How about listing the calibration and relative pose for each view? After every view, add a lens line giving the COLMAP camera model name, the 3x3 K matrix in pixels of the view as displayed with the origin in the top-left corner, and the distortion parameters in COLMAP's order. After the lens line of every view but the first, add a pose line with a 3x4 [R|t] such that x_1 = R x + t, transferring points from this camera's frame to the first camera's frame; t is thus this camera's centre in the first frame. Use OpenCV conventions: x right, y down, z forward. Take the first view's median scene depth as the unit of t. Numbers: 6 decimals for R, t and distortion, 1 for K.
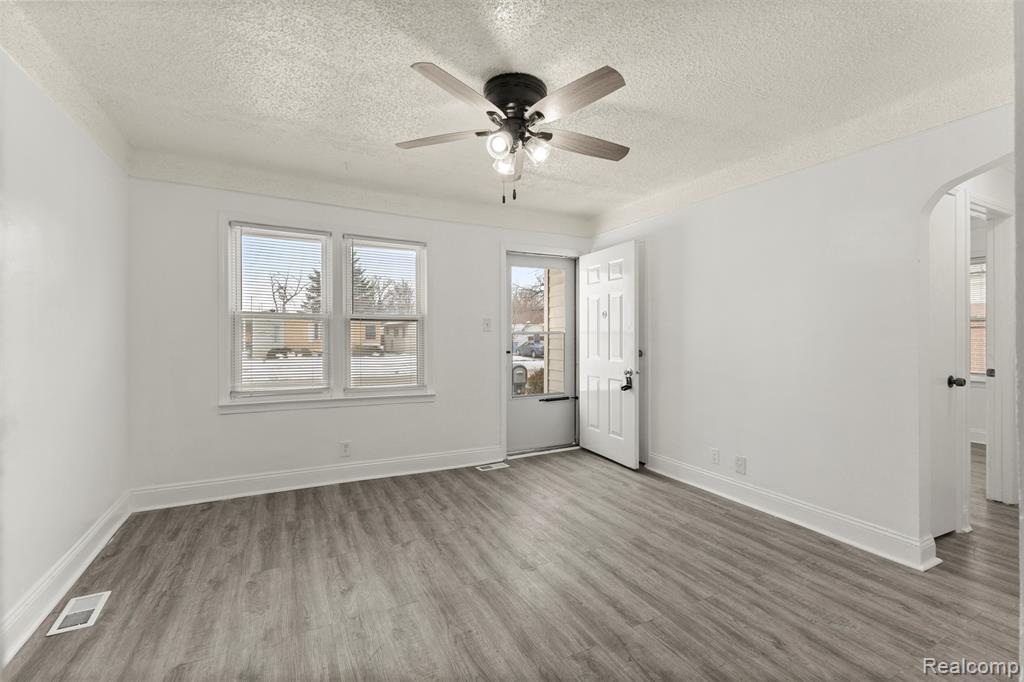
lens RADIAL K [[439.7, 0, 520.5], [0, 439.7, 339.3], [0, 0, 1]] dist [0.005158, 0.000298]
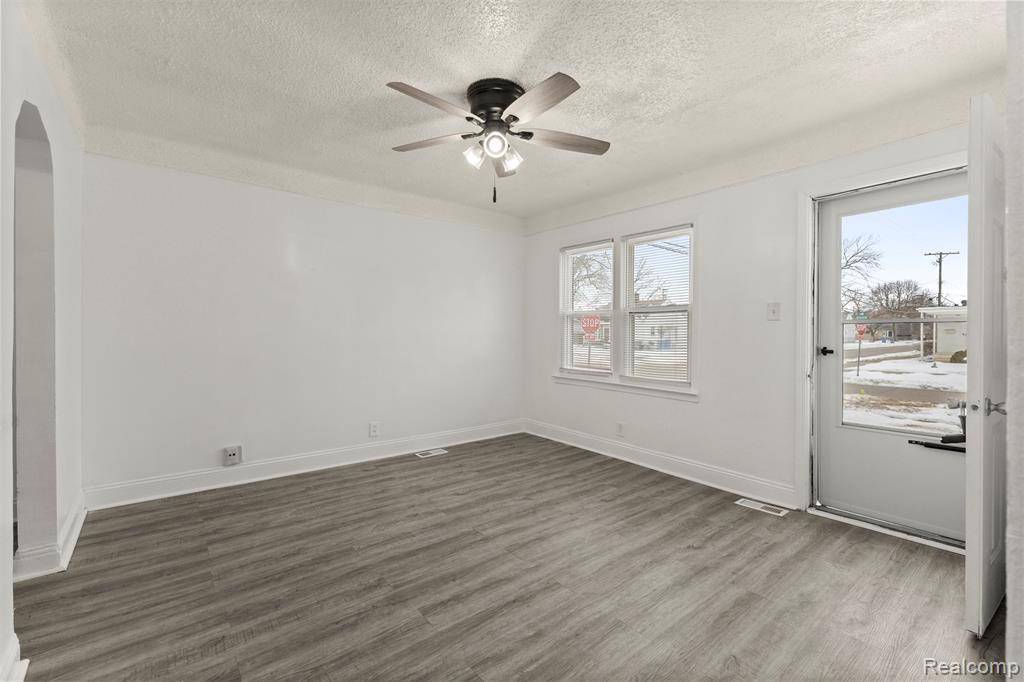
lens RADIAL K [[439.7, 0, 508.2], [0, 439.7, 335.5], [0, 0, 1]] dist [0.005158, 0.000298]
pose [[0.184342, 0.005601, -0.982846, 0.857605], [-0.011409, 0.999929, 0.003559, 0.013343], [0.982796, 0.010557, 0.184392, 0.677821]]
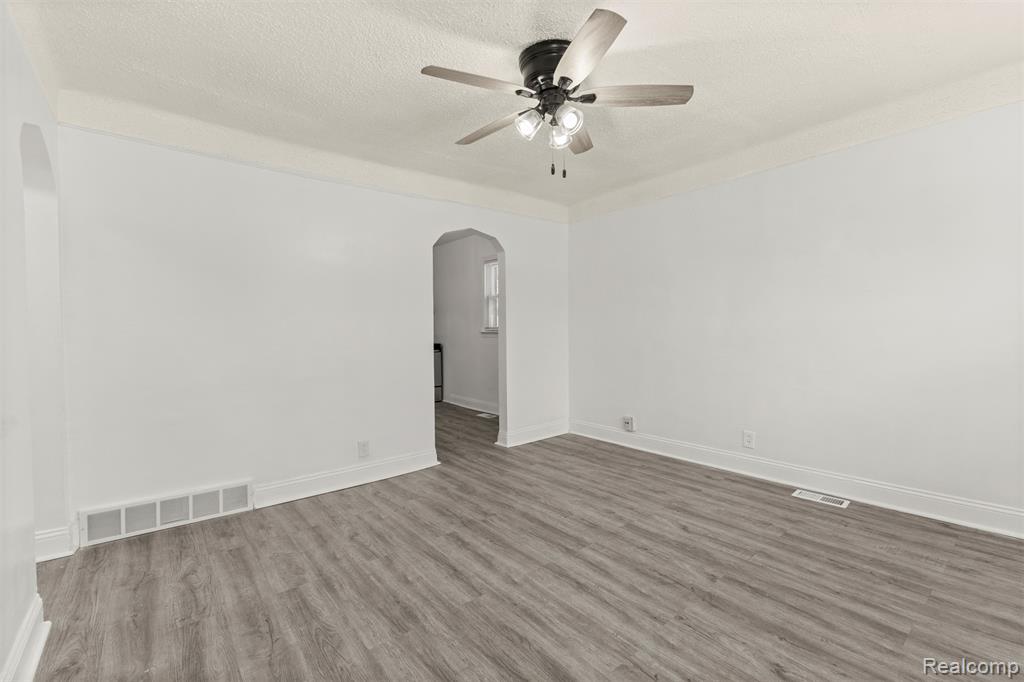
lens RADIAL K [[439.7, 0, 519.3], [0, 439.7, 345.3], [0, 0, 1]] dist [0.005158, 0.000298]
pose [[-0.980001, 0.020064, -0.197978, 0.210384], [0.012546, 0.999154, 0.039155, 0.015330], [0.198596, 0.035888, -0.979424, 1.583020]]
